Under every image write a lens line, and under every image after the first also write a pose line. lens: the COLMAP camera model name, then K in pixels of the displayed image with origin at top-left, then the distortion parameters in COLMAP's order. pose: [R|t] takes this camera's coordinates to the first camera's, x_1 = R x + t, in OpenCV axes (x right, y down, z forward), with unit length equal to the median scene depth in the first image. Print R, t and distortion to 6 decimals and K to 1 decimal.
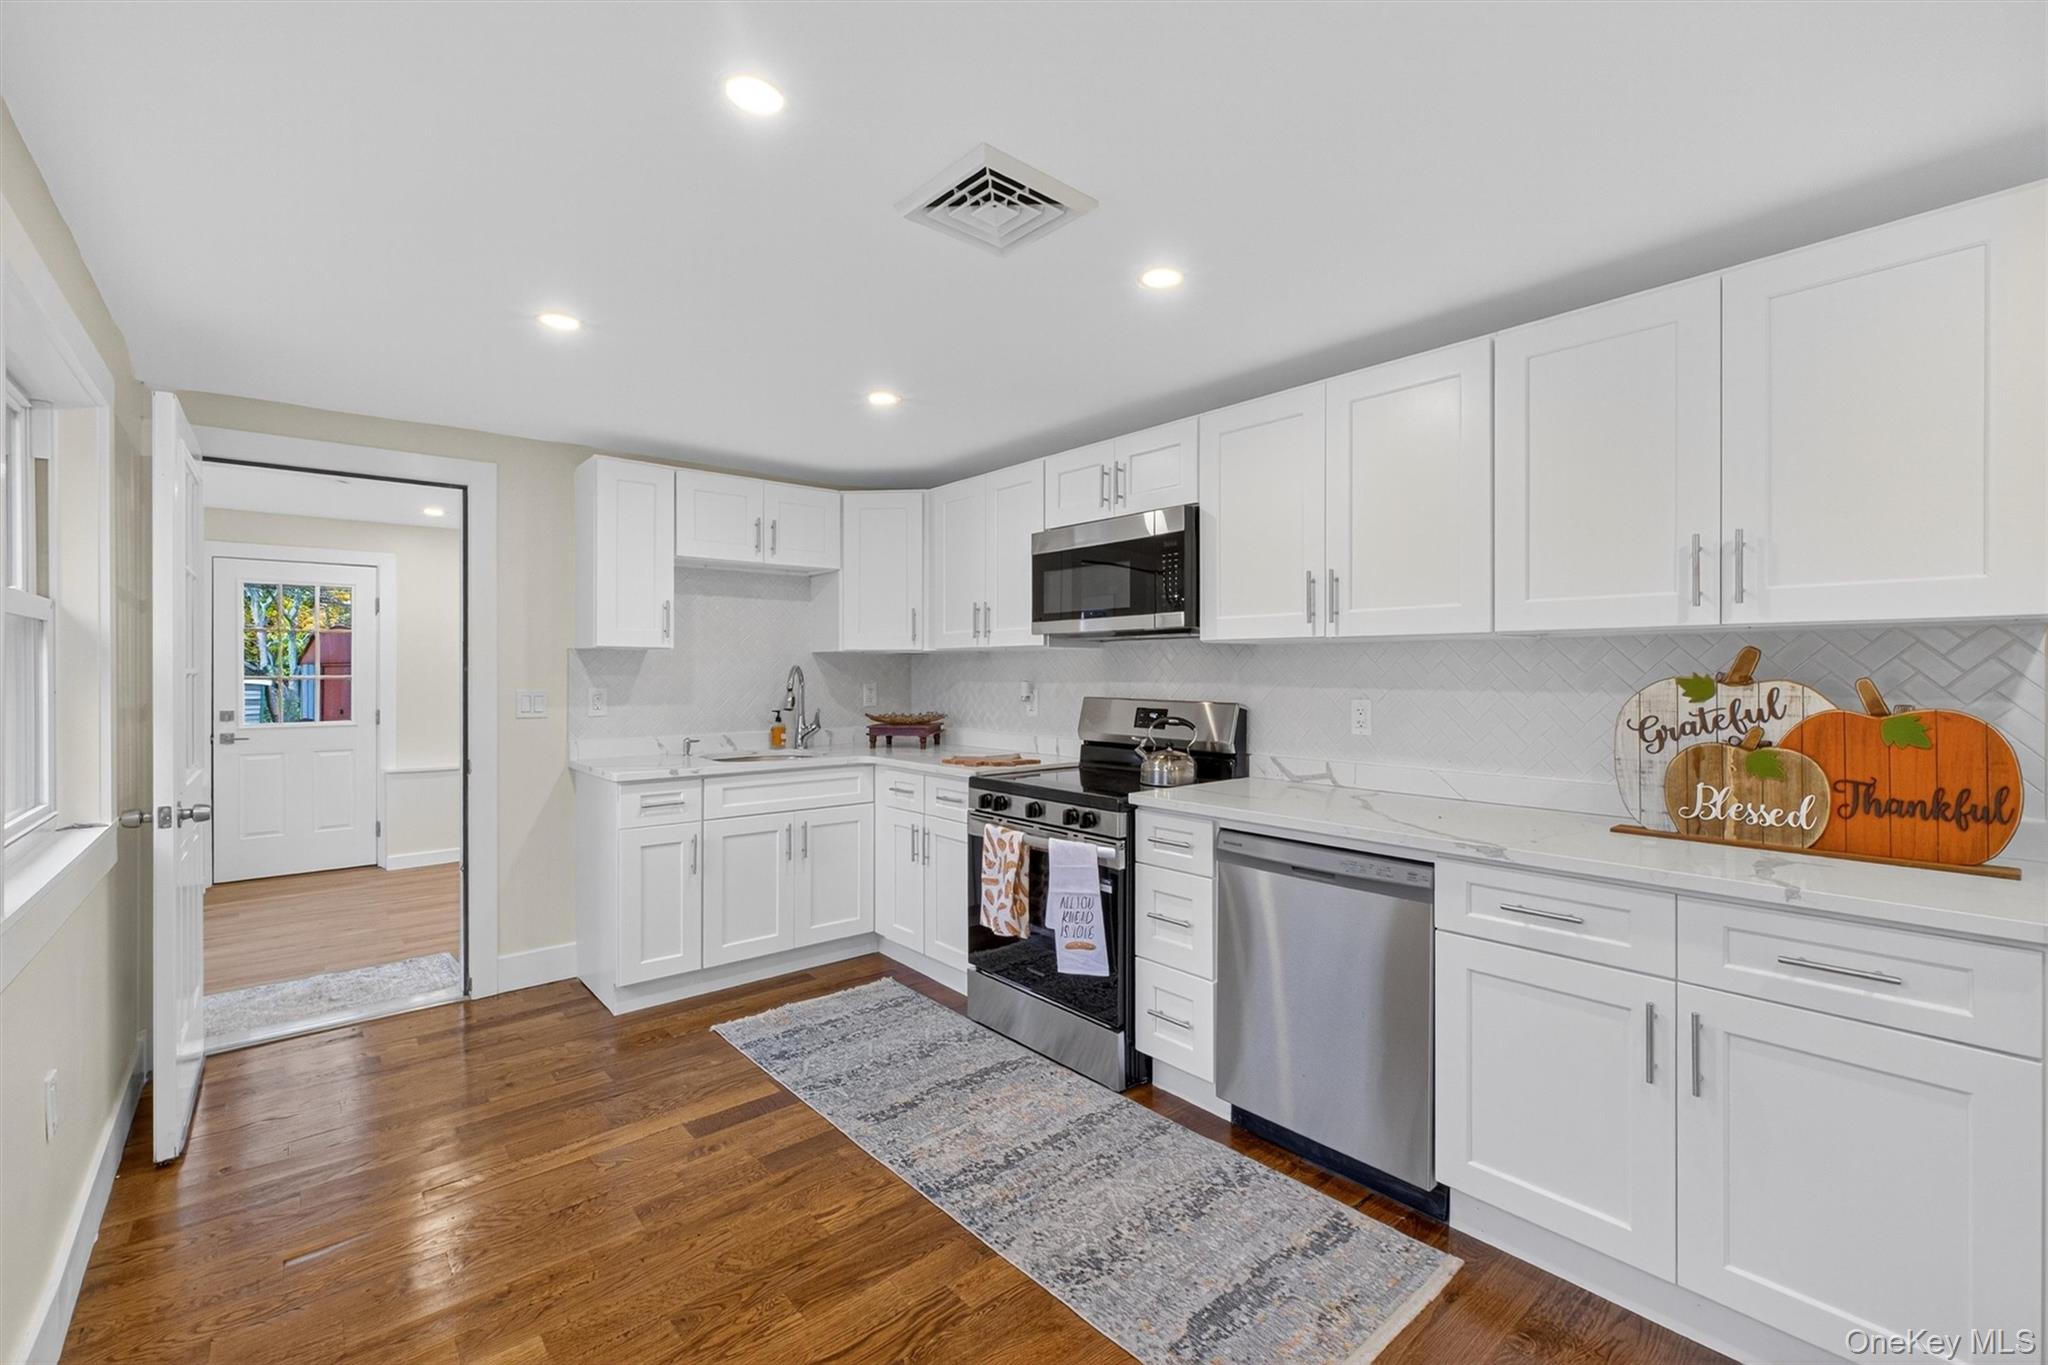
lens RADIAL K [[869.7, 0, 1036.3], [0, 869.7, 676.8], [0, 0, 1]] dist [0.000937, 0.000513]
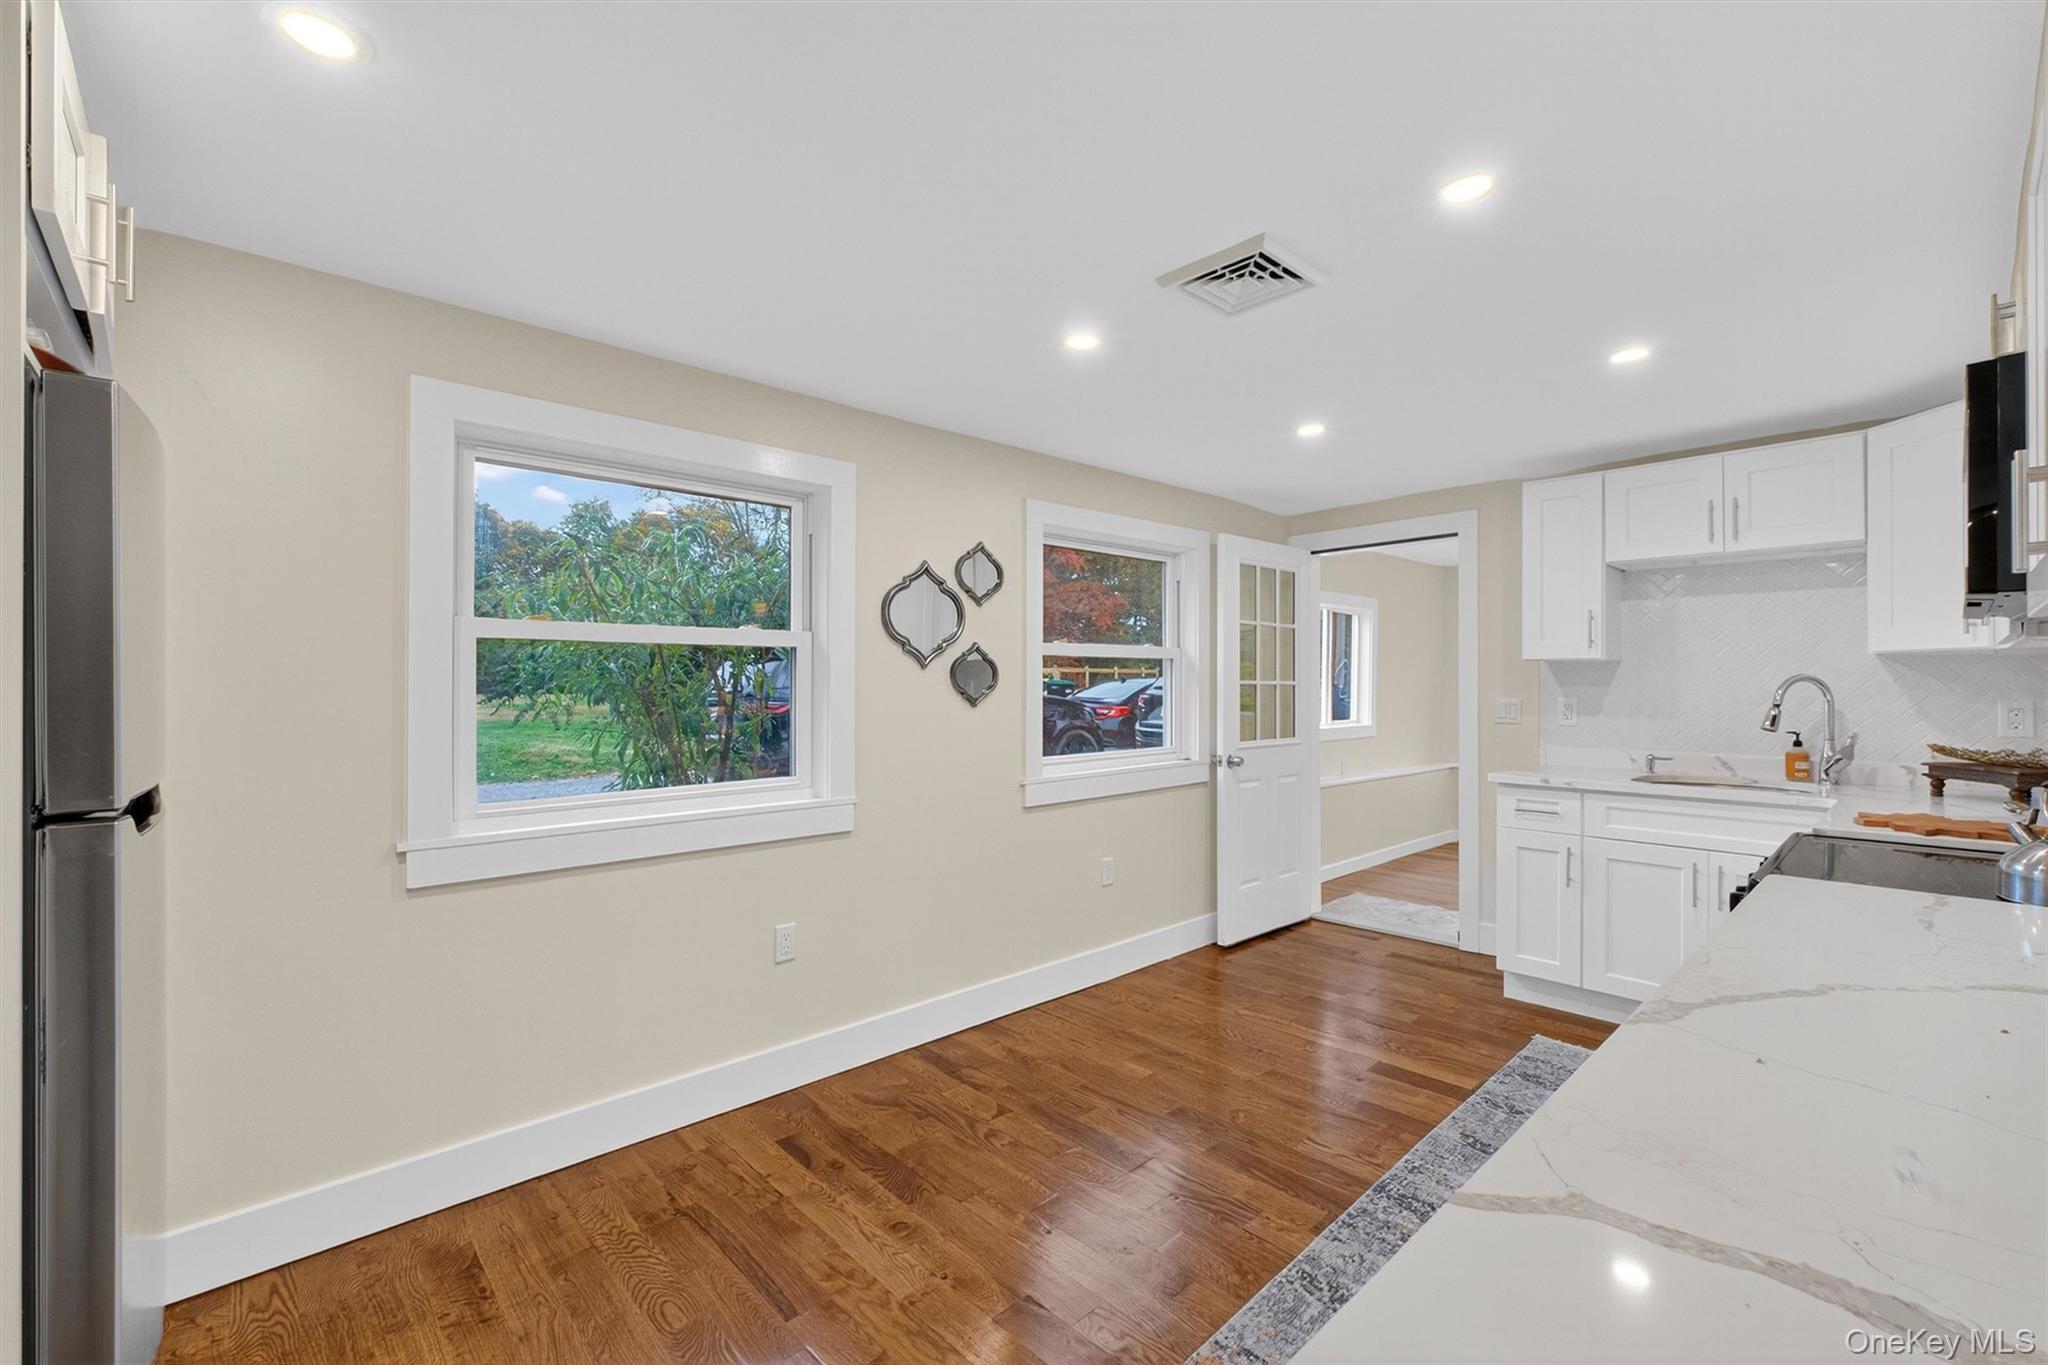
lens RADIAL K [[869.7, 0, 1036.3], [0, 869.7, 676.8], [0, 0, 1]] dist [0.000937, 0.000513]
pose [[0.050890, -0.009445, -0.998660, 0.578632], [-0.004857, 0.999941, -0.009705, -0.000196], [0.998692, 0.005344, 0.050842, 0.349868]]
